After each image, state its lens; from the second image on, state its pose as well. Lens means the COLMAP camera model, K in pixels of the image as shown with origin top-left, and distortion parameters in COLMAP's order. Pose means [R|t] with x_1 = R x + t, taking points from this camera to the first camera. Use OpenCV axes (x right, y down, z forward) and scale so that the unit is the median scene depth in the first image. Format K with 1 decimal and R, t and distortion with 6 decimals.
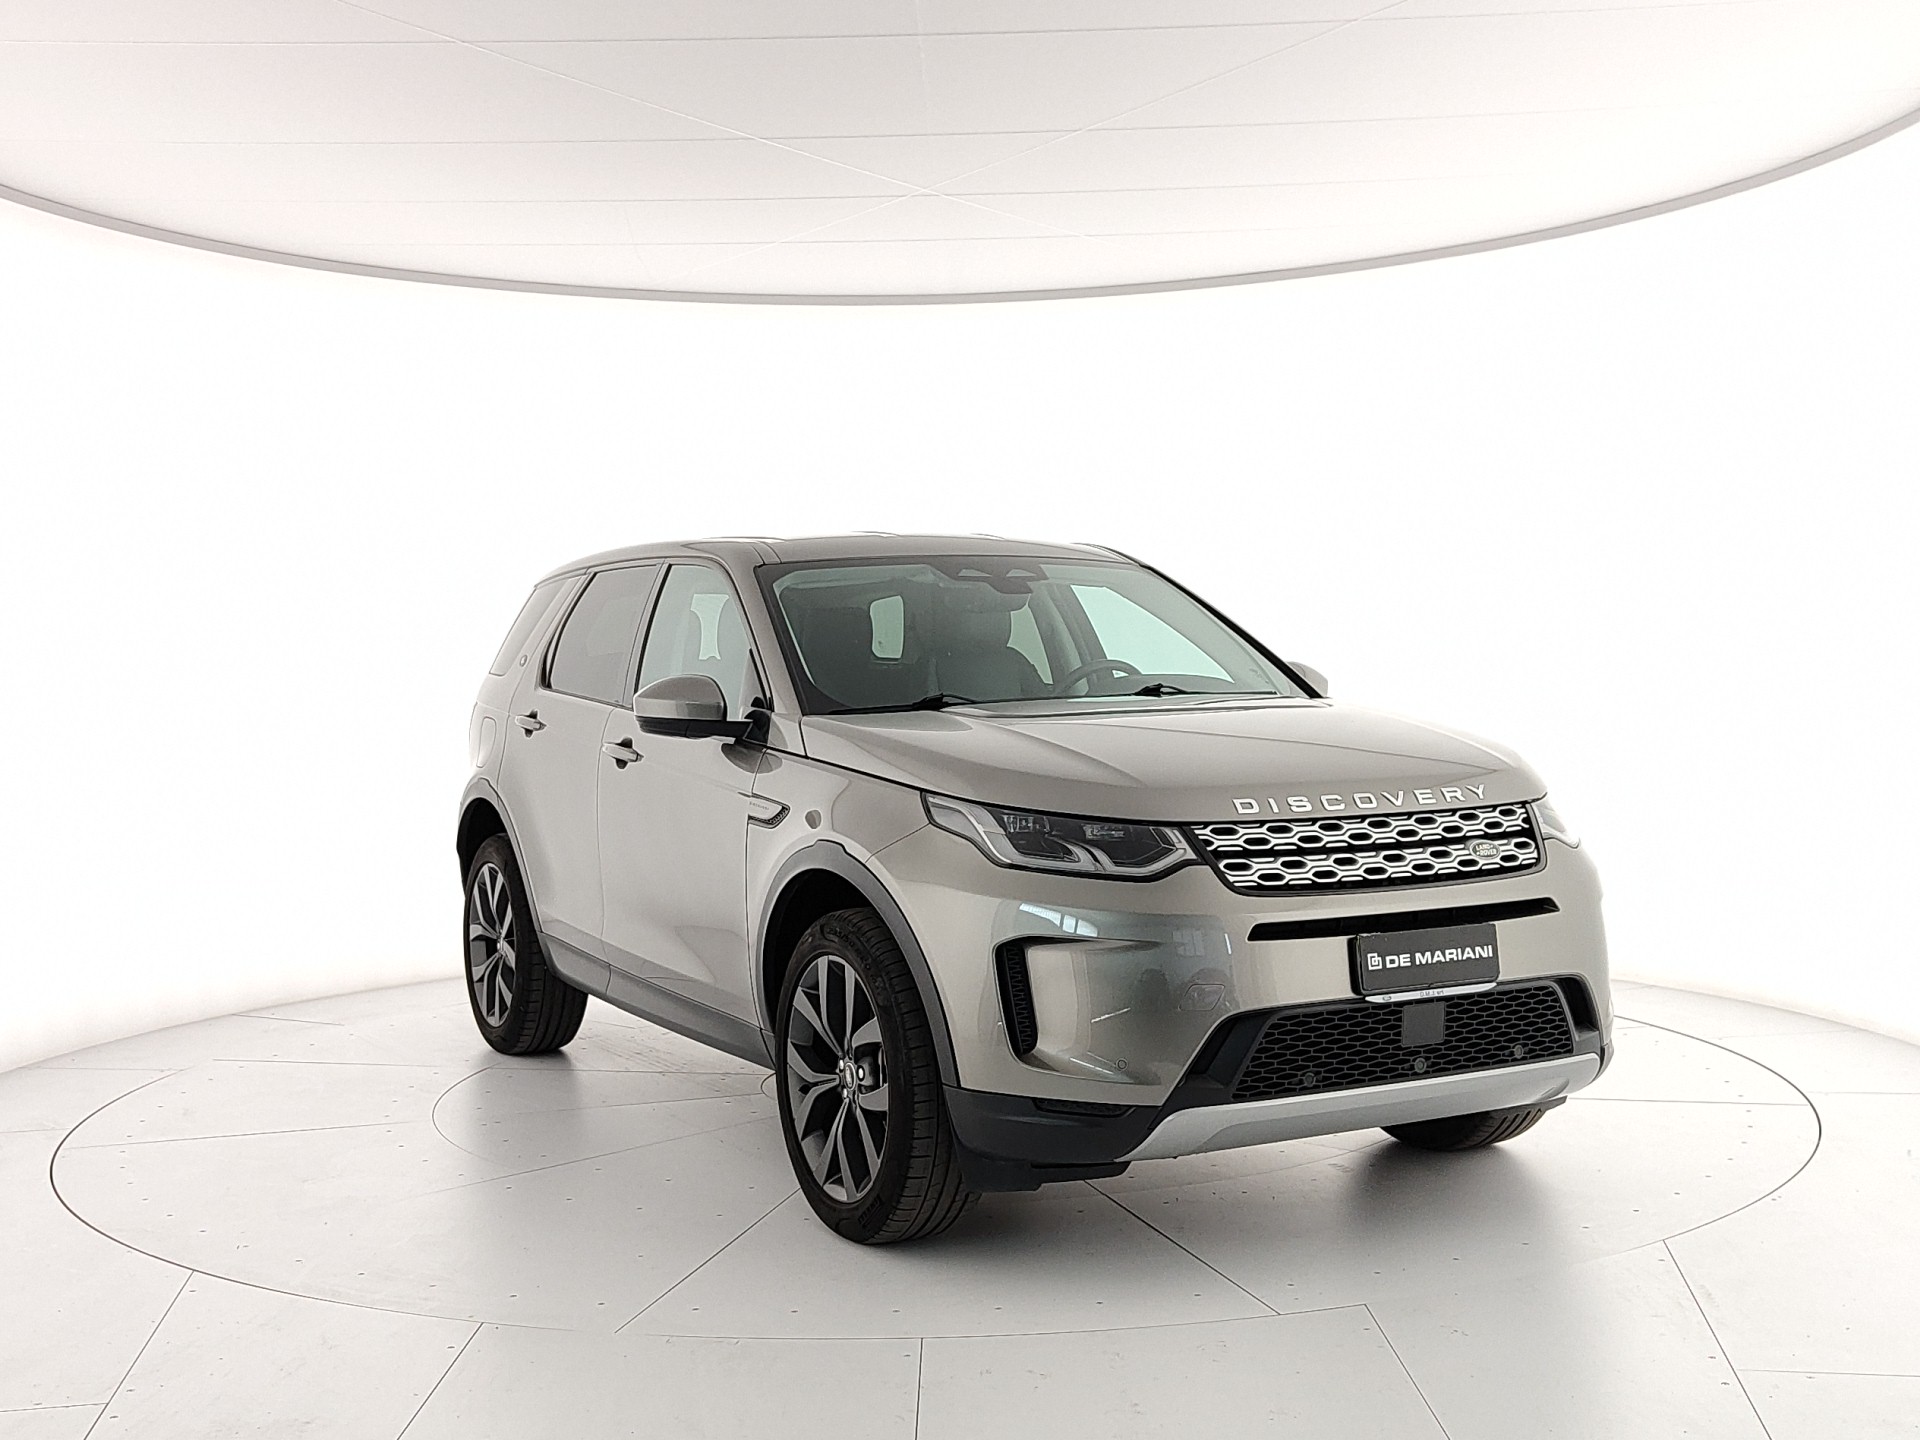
lens RADIAL K [[1407.5, 0, 960.0], [0, 1407.5, 720.0], [0, 0, 1]] dist [-0.216907, -0.001146]
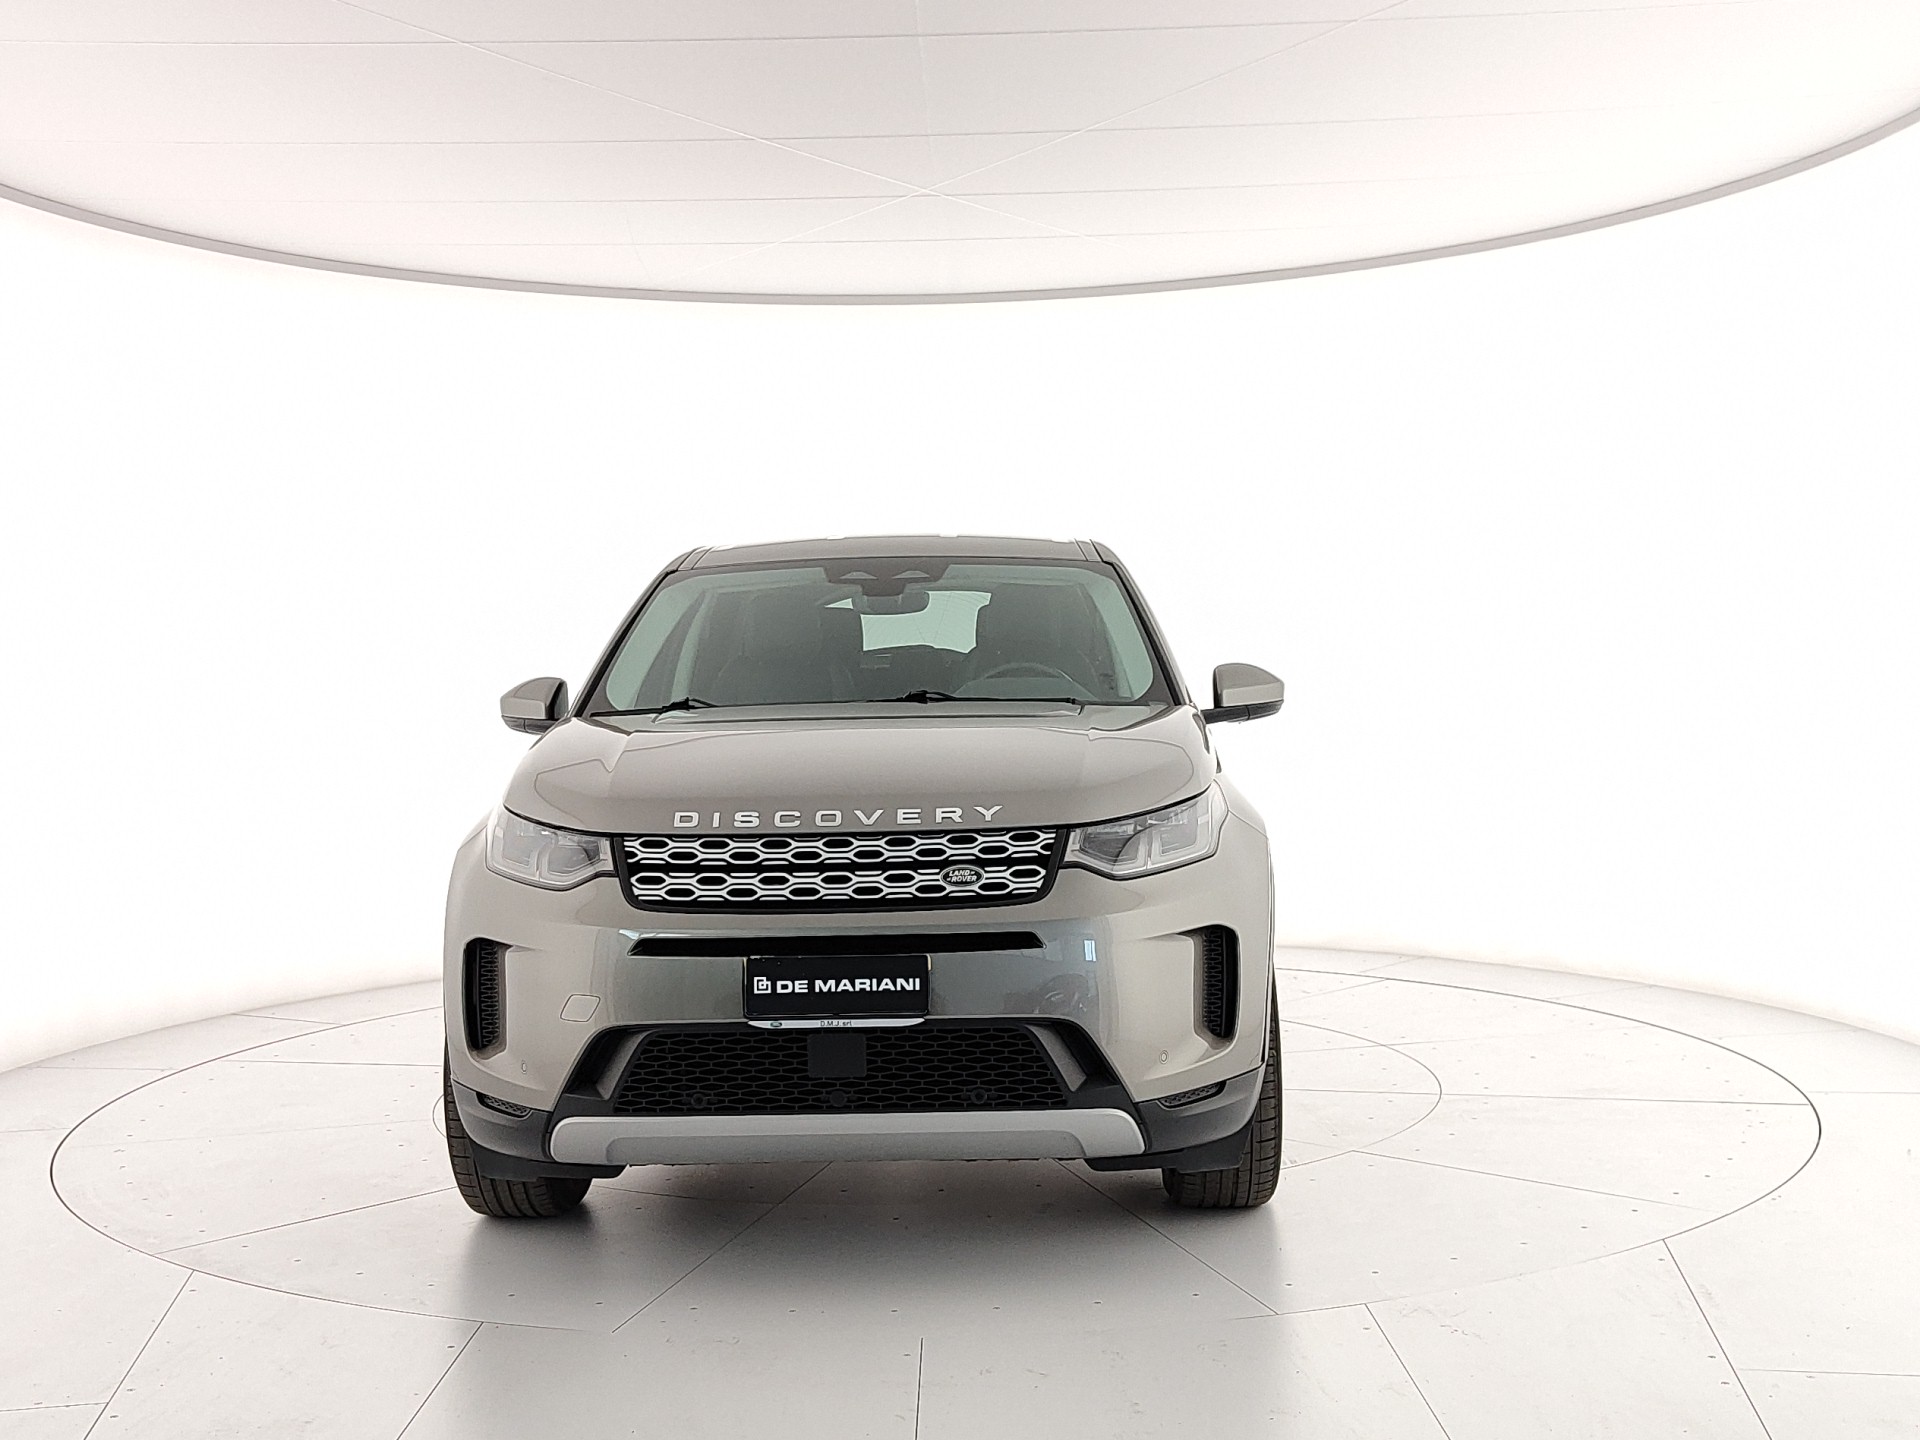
lens RADIAL K [[1337.9, 0, 960.0], [0, 1337.9, 720.0], [0, 0, 1]] dist [-0.013221, 0.002051]
pose [[0.990159, 0.025611, -0.137585, 0.541274], [-0.024509, 0.999653, 0.009699, -0.024895], [0.137786, -0.006231, 0.990442, 0.070408]]
